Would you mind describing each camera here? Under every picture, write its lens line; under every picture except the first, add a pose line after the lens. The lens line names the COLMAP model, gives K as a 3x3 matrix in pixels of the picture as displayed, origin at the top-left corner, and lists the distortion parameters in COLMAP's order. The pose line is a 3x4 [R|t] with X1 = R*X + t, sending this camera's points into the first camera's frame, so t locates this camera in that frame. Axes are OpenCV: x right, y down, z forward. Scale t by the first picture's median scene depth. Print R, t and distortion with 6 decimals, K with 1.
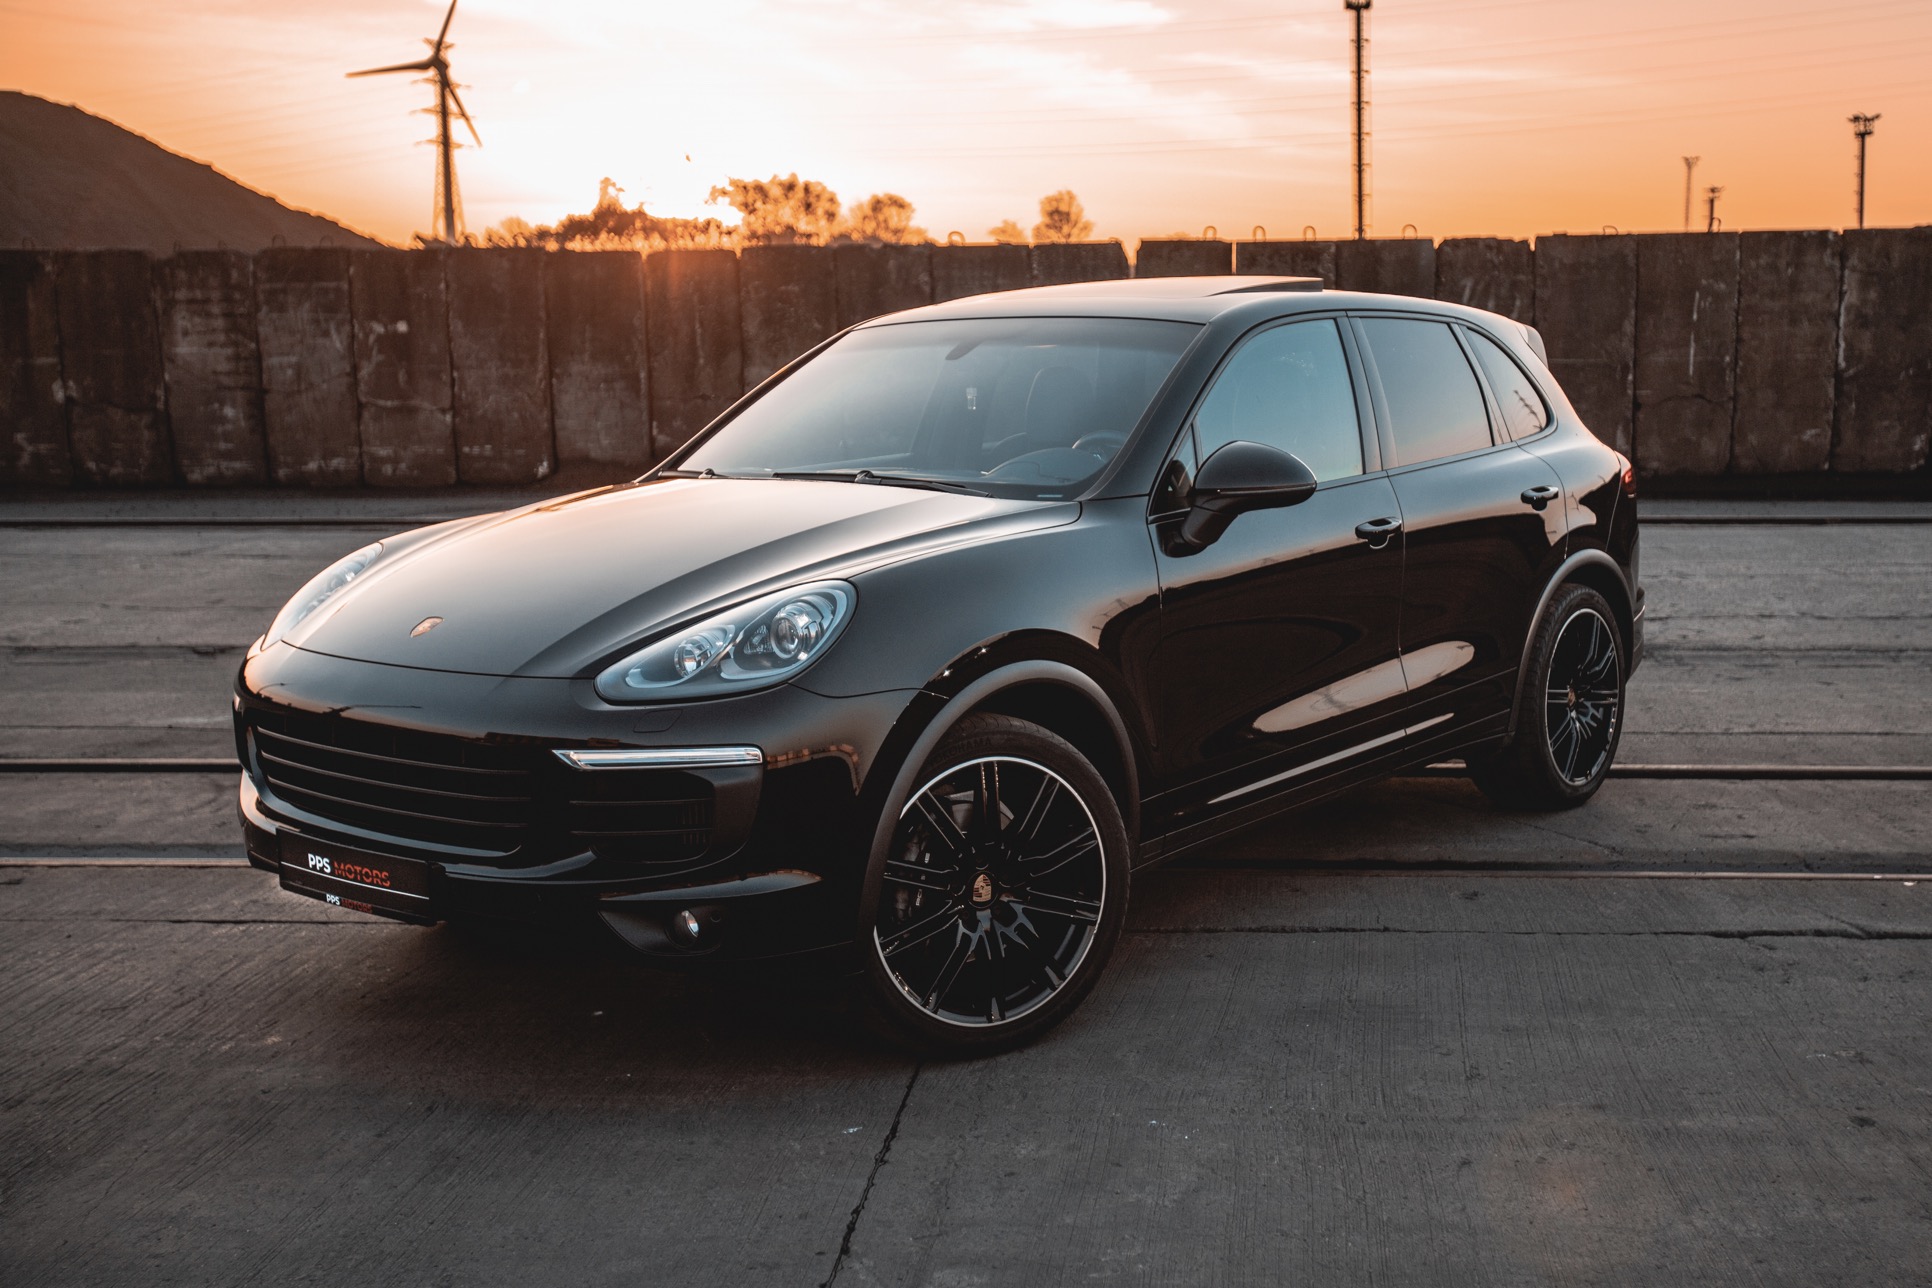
lens RADIAL K [[2153.1, 0, 1104.2], [0, 2153.1, 623.1], [0, 0, 1]] dist [-0.017151, 0.132171]
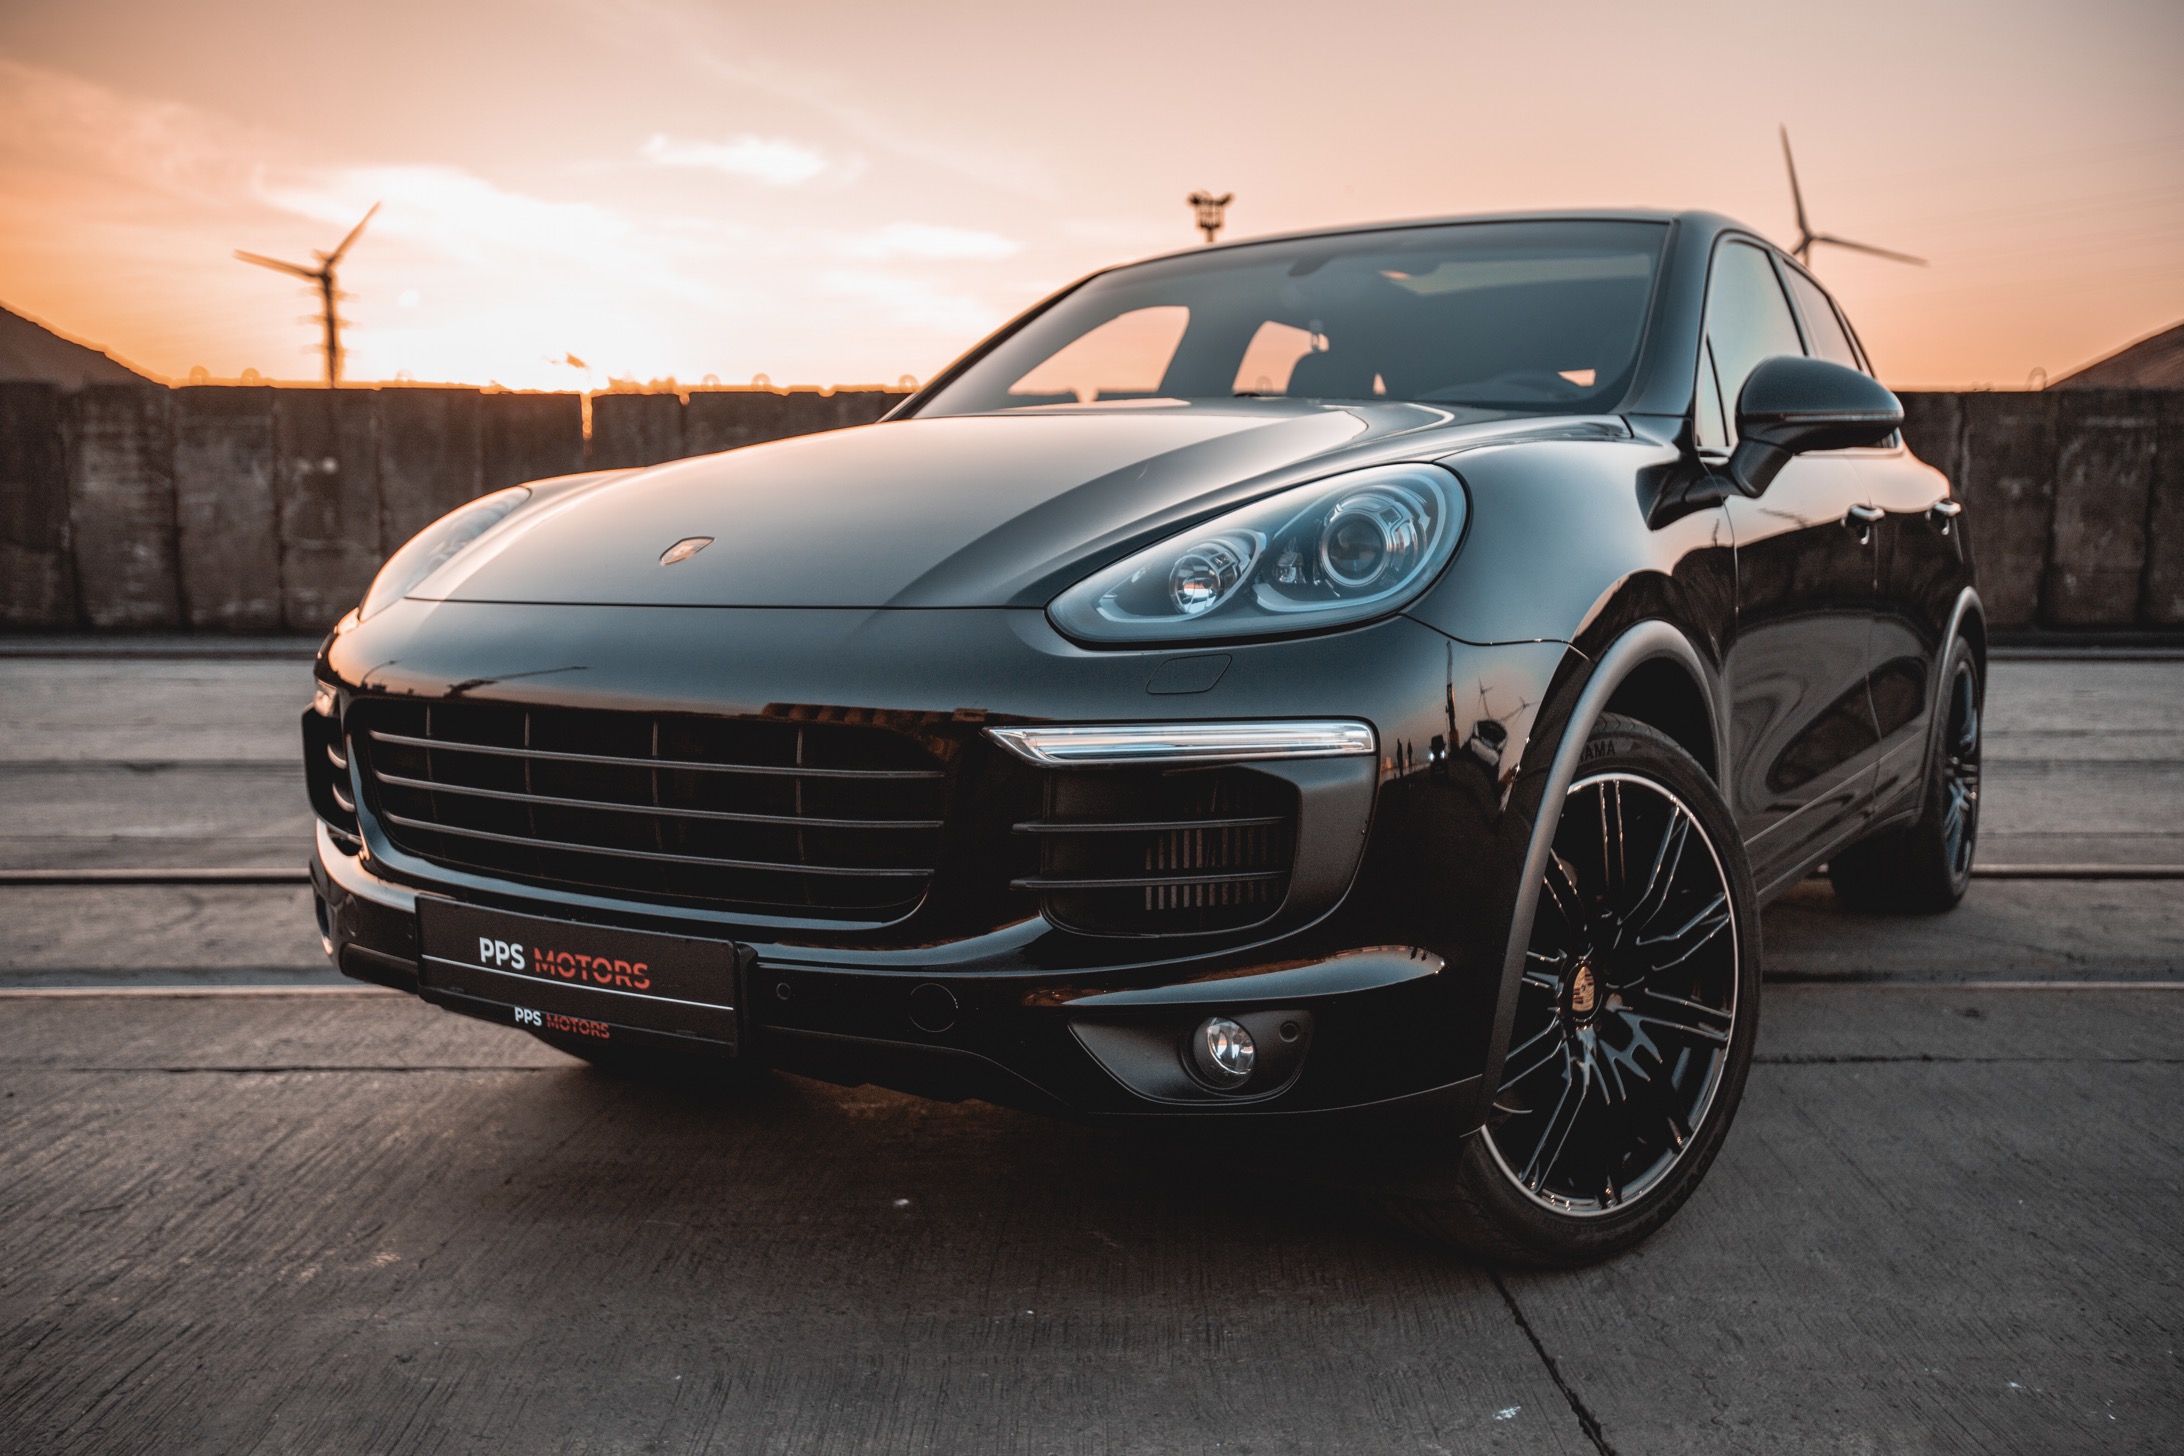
lens RADIAL K [[1932.5, 0, 1092.0], [0, 1932.5, 728.0], [0, 0, 1]] dist [-0.034536, 0.124639]
pose [[0.996118, 0.001769, 0.088011, -0.197293], [0.002037, 0.999067, -0.043139, 0.057747], [-0.088005, 0.043150, 0.995185, 0.368076]]
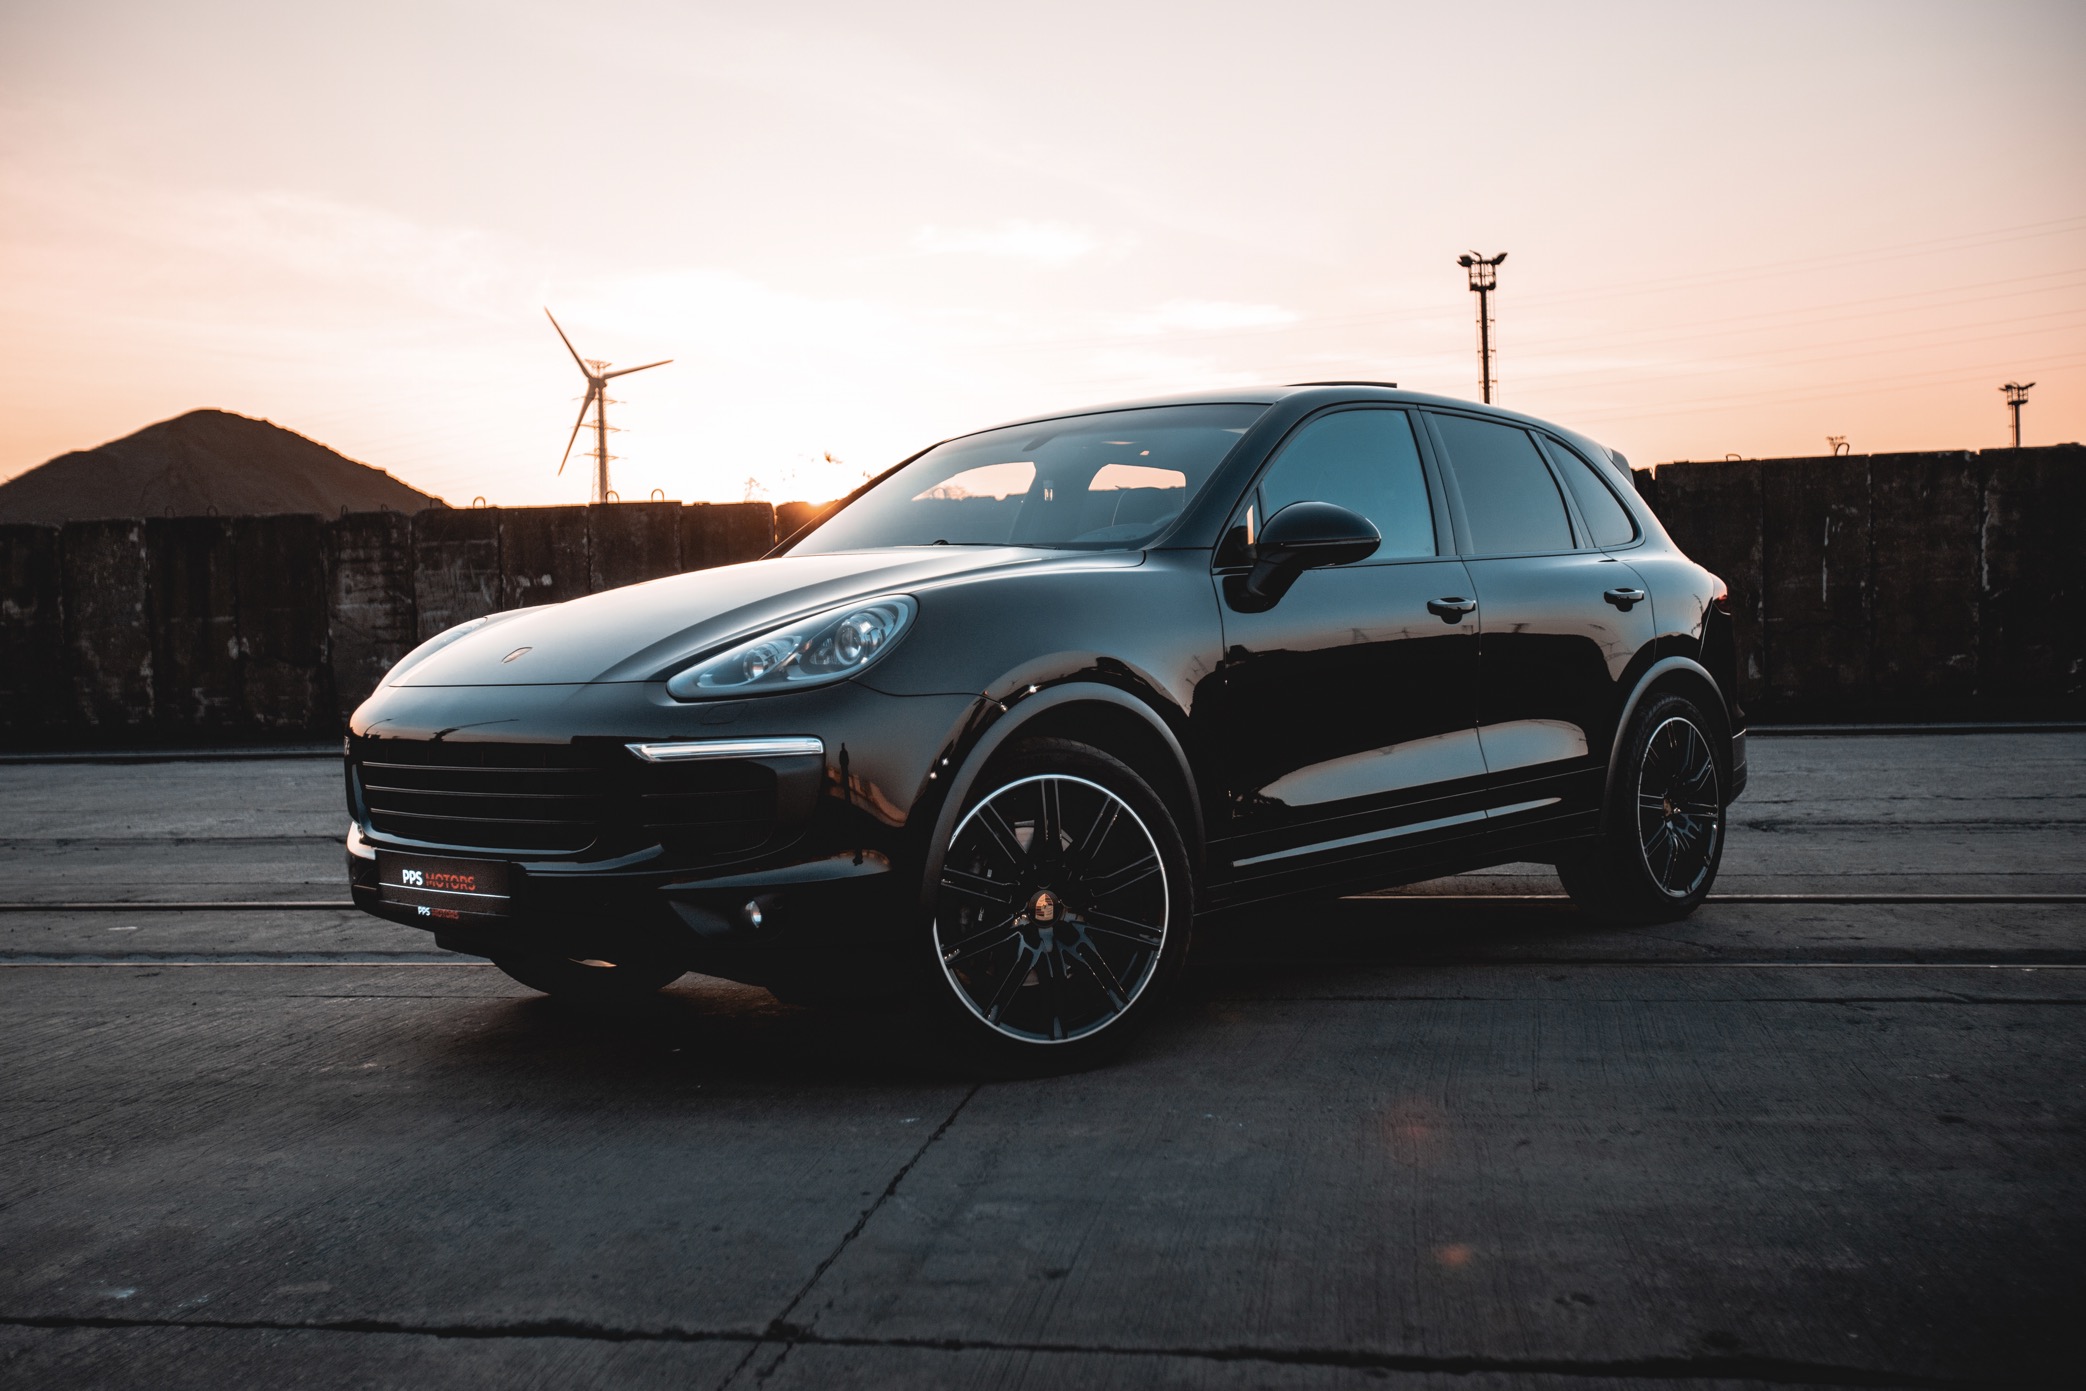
lens RADIAL K [[2156.3, 0, 1016.2], [0, 2156.3, 707.8], [0, 0, 1]] dist [-0.016536, 0.134865]
pose [[0.994362, -0.013526, -0.105175, 0.030579], [0.002447, 0.994494, -0.104760, 0.109237], [0.106013, 0.103912, 0.988920, -0.011526]]
